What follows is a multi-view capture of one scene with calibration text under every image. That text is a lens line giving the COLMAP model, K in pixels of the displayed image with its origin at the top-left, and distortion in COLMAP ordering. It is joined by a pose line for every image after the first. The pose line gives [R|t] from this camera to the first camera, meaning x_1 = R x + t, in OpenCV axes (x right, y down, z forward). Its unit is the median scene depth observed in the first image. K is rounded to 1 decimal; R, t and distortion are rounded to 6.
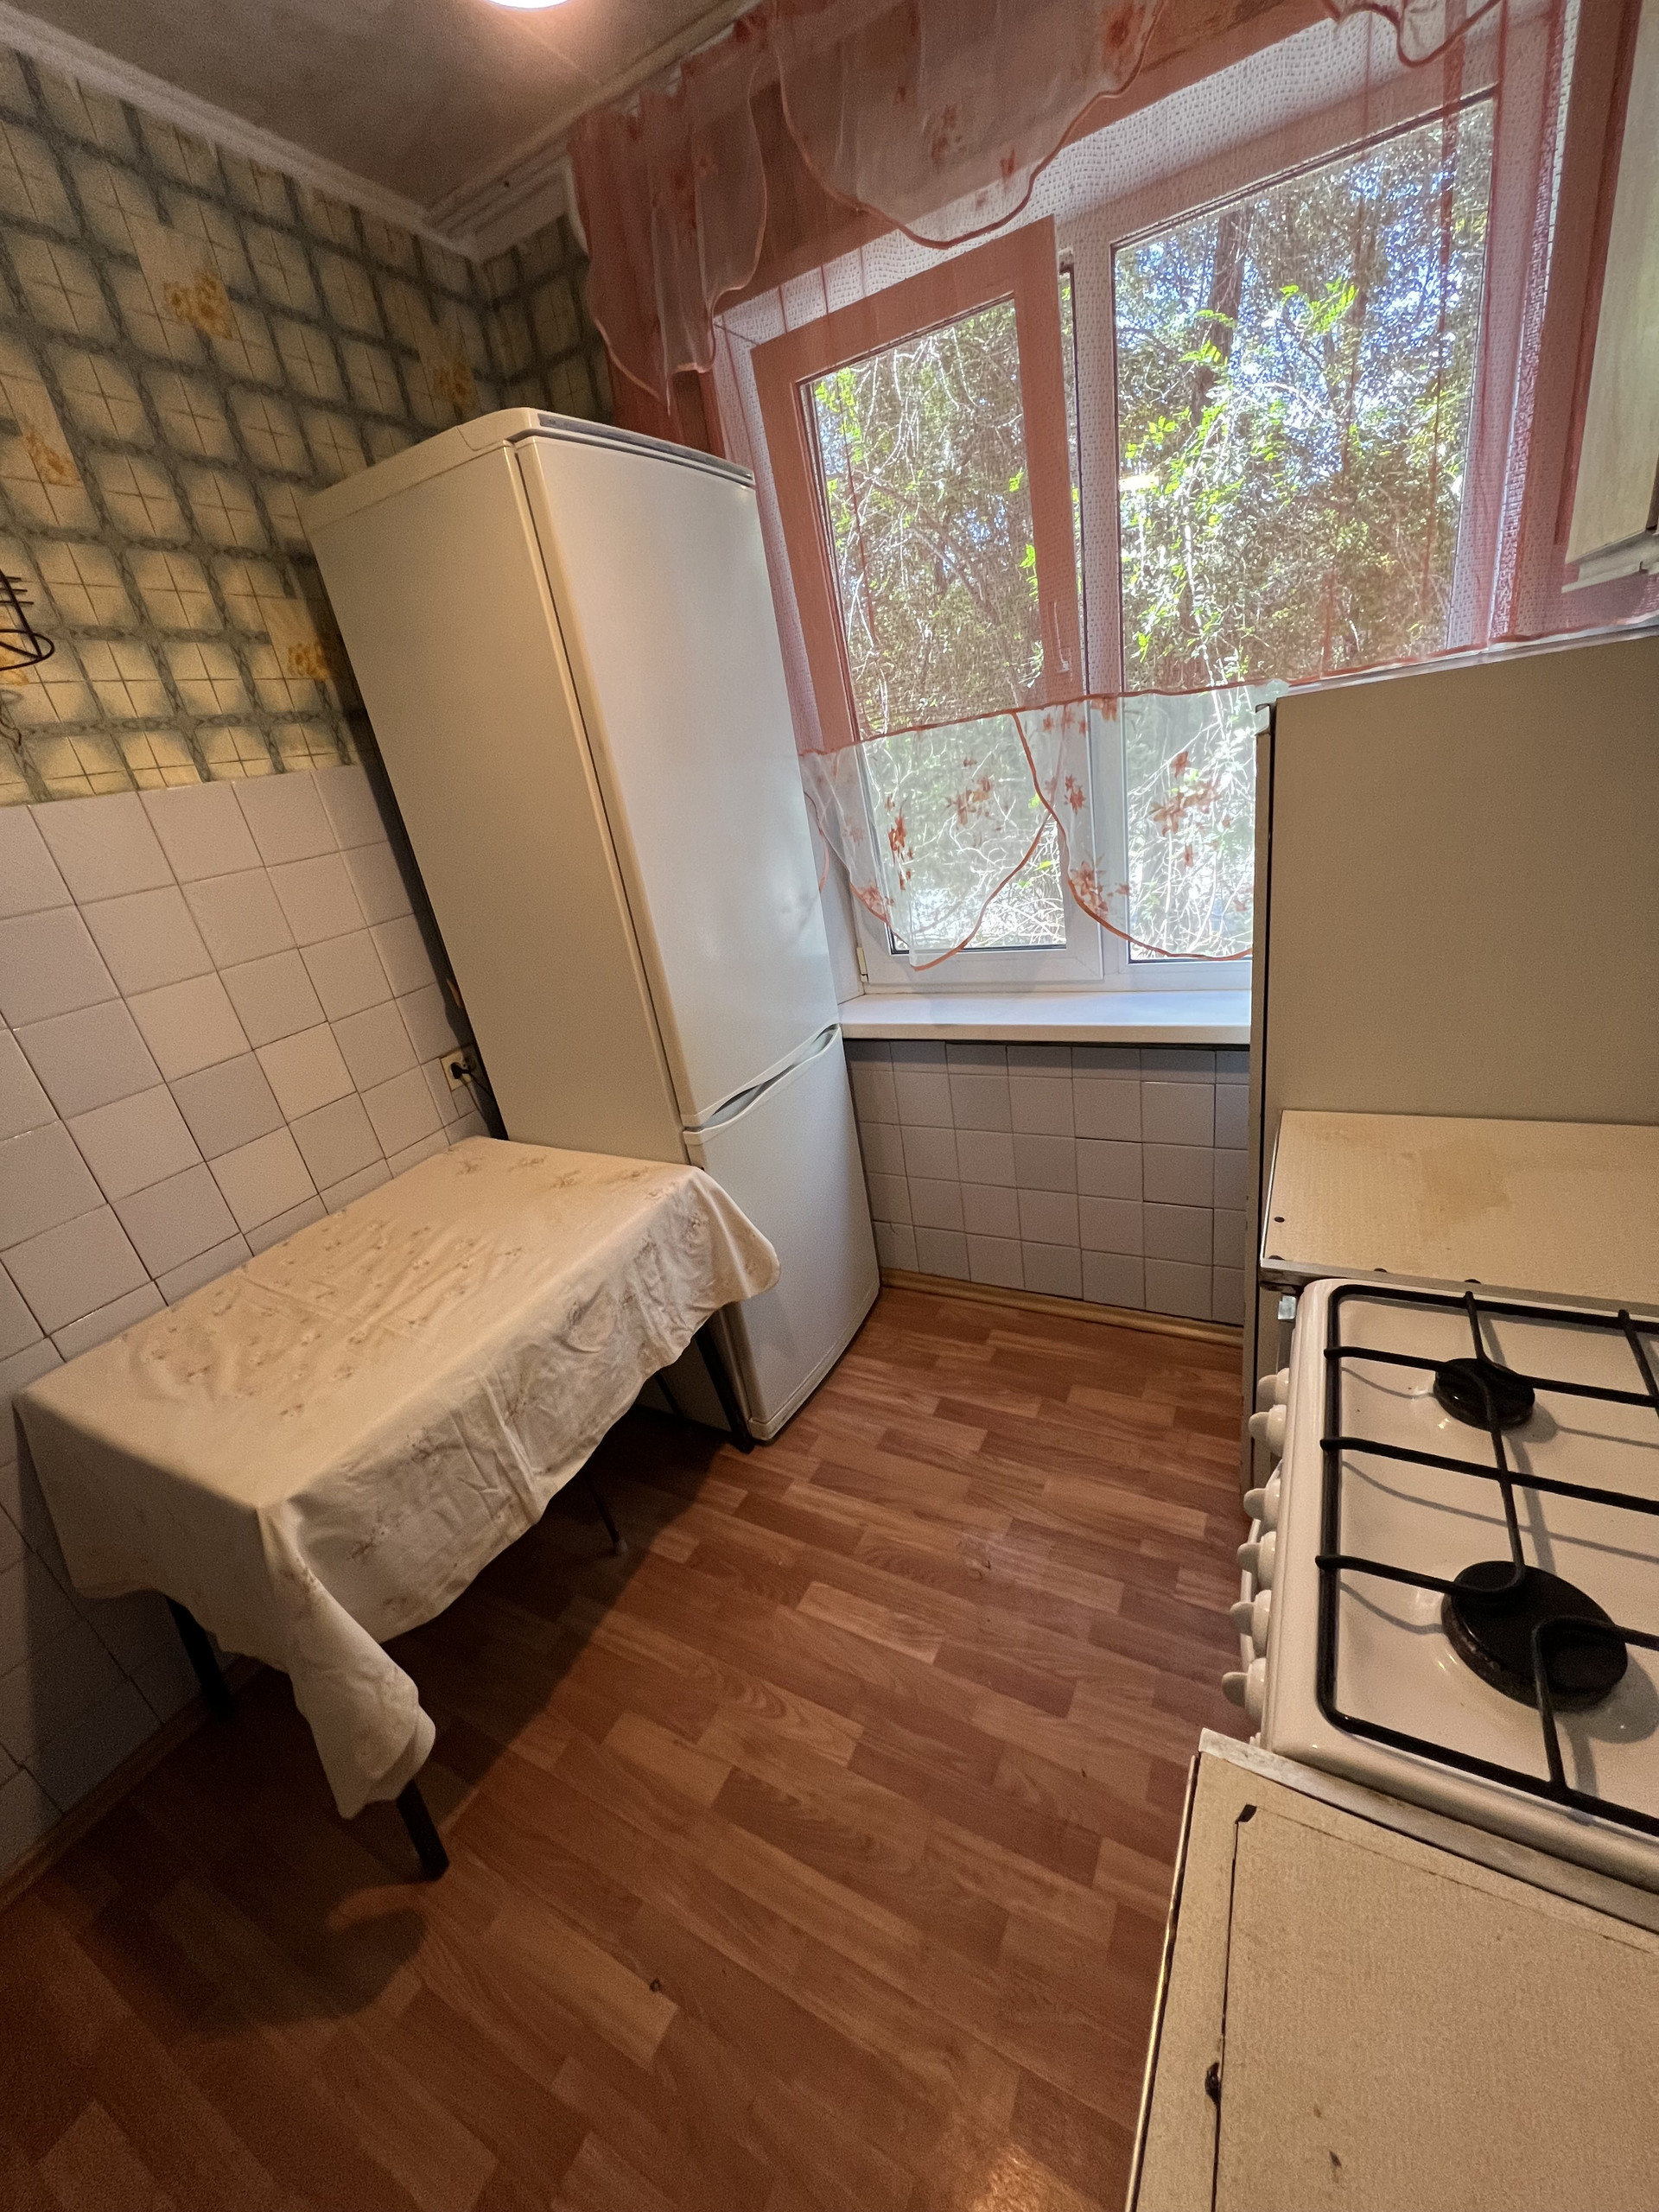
lens RADIAL K [[878.9, 0, 825.6], [0, 878.9, 1104.9], [0, 0, 1]] dist [-0.000727, -0.000129]
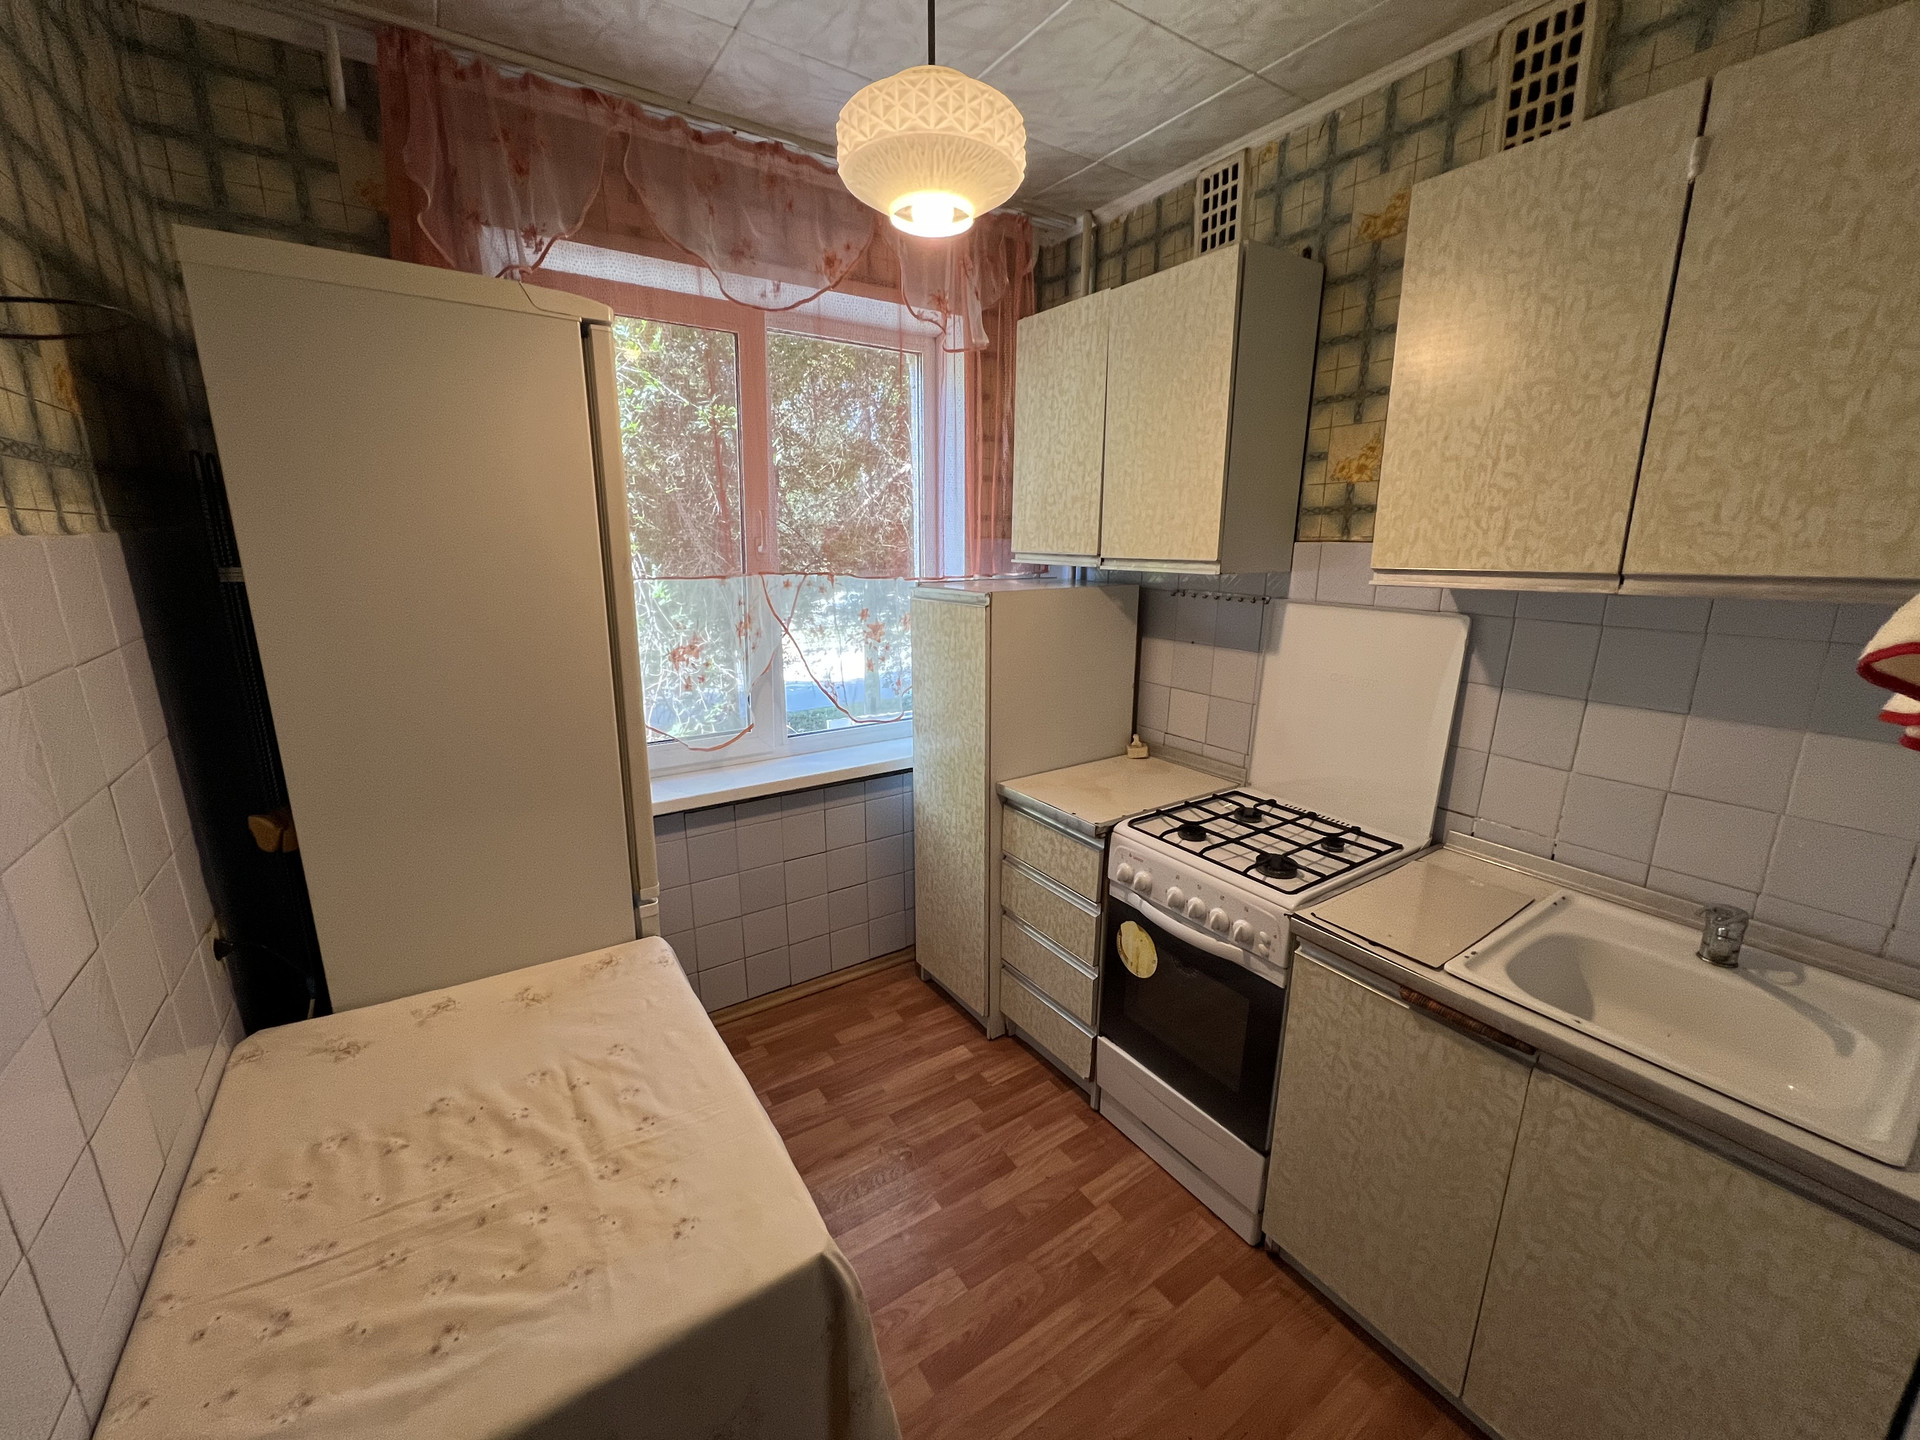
lens RADIAL K [[767.1, 0, 960.0], [0, 767.1, 720.0], [0, 0, 1]] dist [-0.002004, -0.000006]
pose [[0.455745, -0.051491, 0.888620, -0.952242], [0.260633, 0.962289, -0.077911, -0.016765], [-0.851098, 0.267111, 0.451978, 0.214788]]
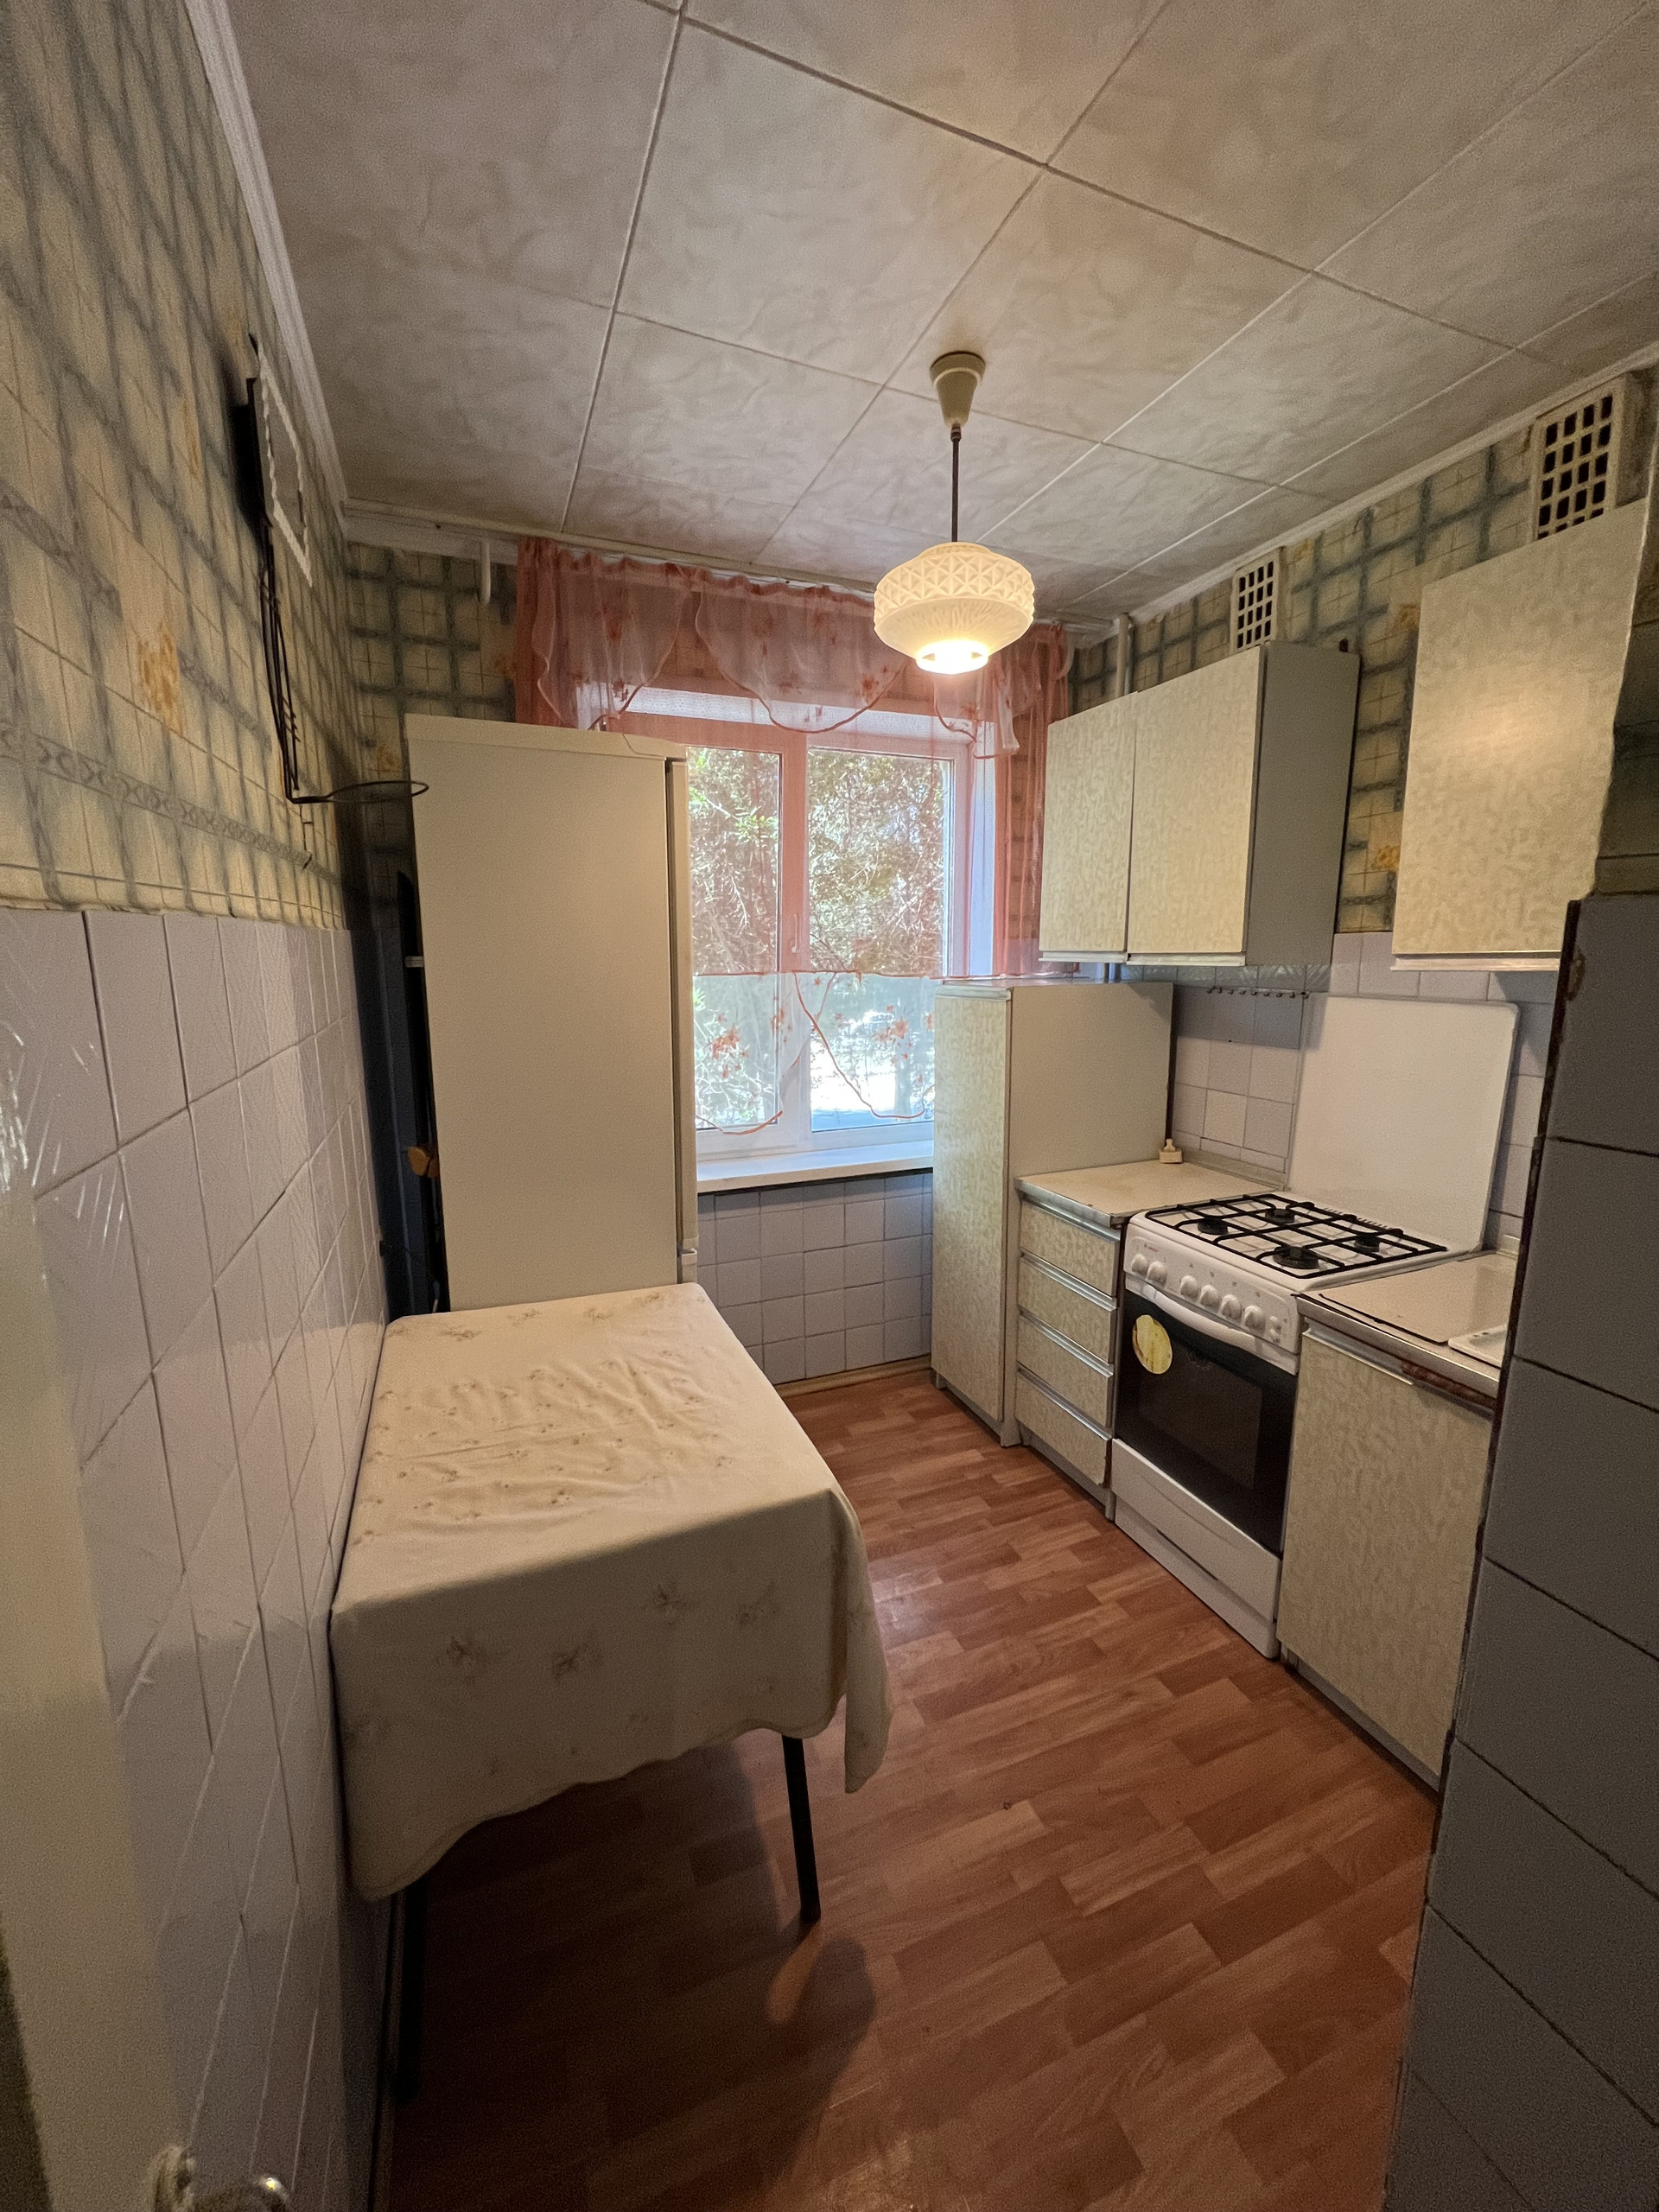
lens RADIAL K [[883.8, 0, 820.7], [0, 883.8, 1108.5], [0, 0, 1]] dist [-0.002004, -0.000006]
pose [[0.628992, 0.014920, 0.777269, -1.182009], [0.202990, 0.961979, -0.182731, 0.115870], [-0.750443, 0.272714, 0.602049, 0.069545]]
